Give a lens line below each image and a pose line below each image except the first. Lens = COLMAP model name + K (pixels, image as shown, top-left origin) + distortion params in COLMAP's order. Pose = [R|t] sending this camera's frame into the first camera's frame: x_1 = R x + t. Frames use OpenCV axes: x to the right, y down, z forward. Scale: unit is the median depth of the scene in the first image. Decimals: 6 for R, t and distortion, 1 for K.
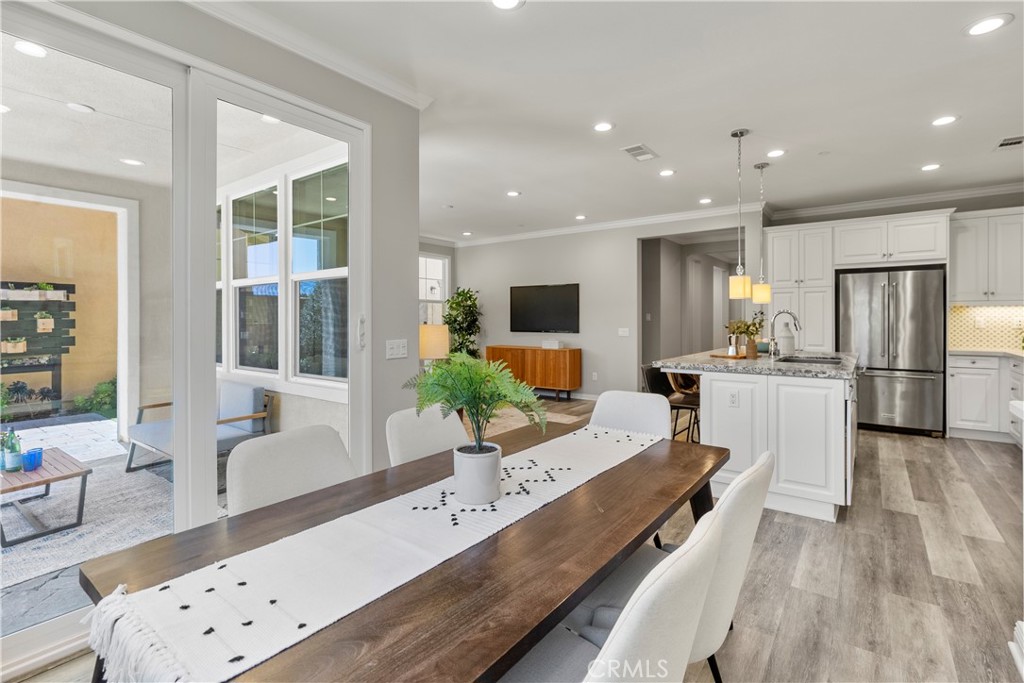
lens RADIAL K [[473.6, 0, 522.5], [0, 473.6, 323.2], [0, 0, 1]] dist [0.002872, -0.000611]
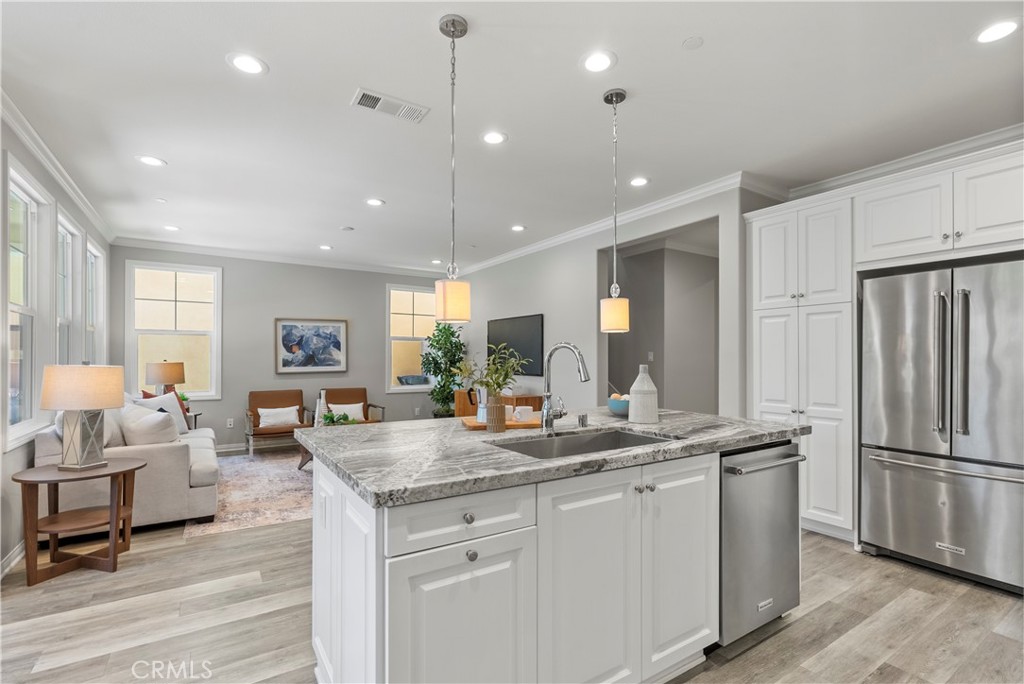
lens RADIAL K [[473.6, 0, 518.0], [0, 473.6, 361.3], [0, 0, 1]] dist [0.002872, -0.000611]
pose [[0.936108, 0.001699, -0.351708, 0.325968], [-0.001869, 0.999998, -0.000144, -0.003853], [0.351707, 0.000792, 0.936110, 0.223446]]
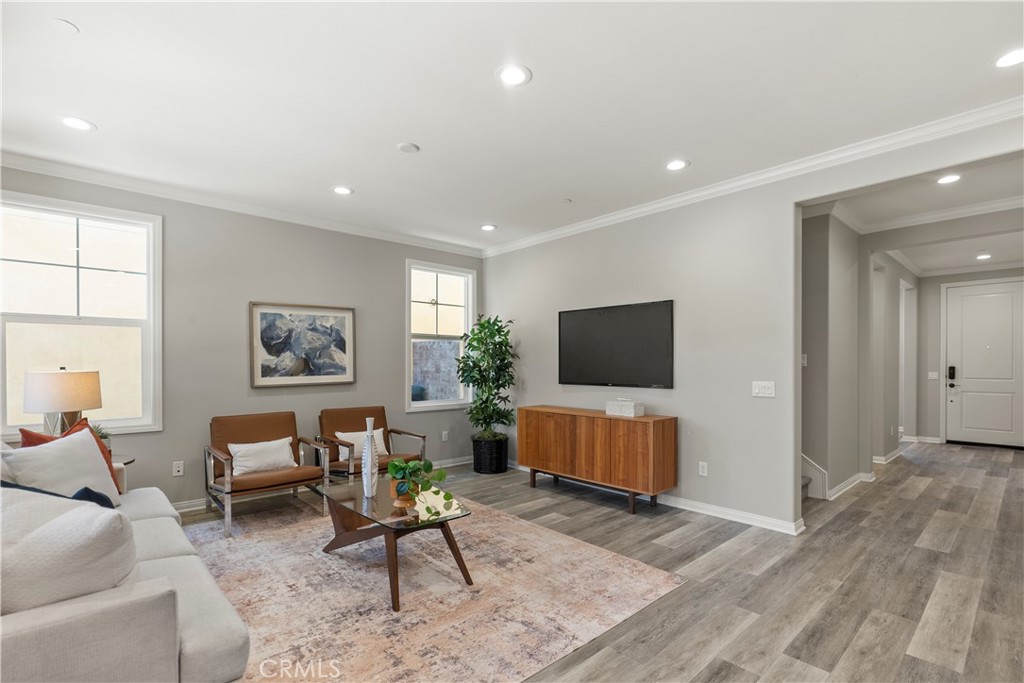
lens RADIAL K [[473.6, 0, 521.1], [0, 473.6, 369.7], [0, 0, 1]] dist [0.002872, -0.000611]
pose [[0.980230, 0.000608, -0.197858, 0.049286], [0.000746, 0.999977, 0.006765, -0.005101], [0.197858, -0.006779, 0.980207, 0.381433]]
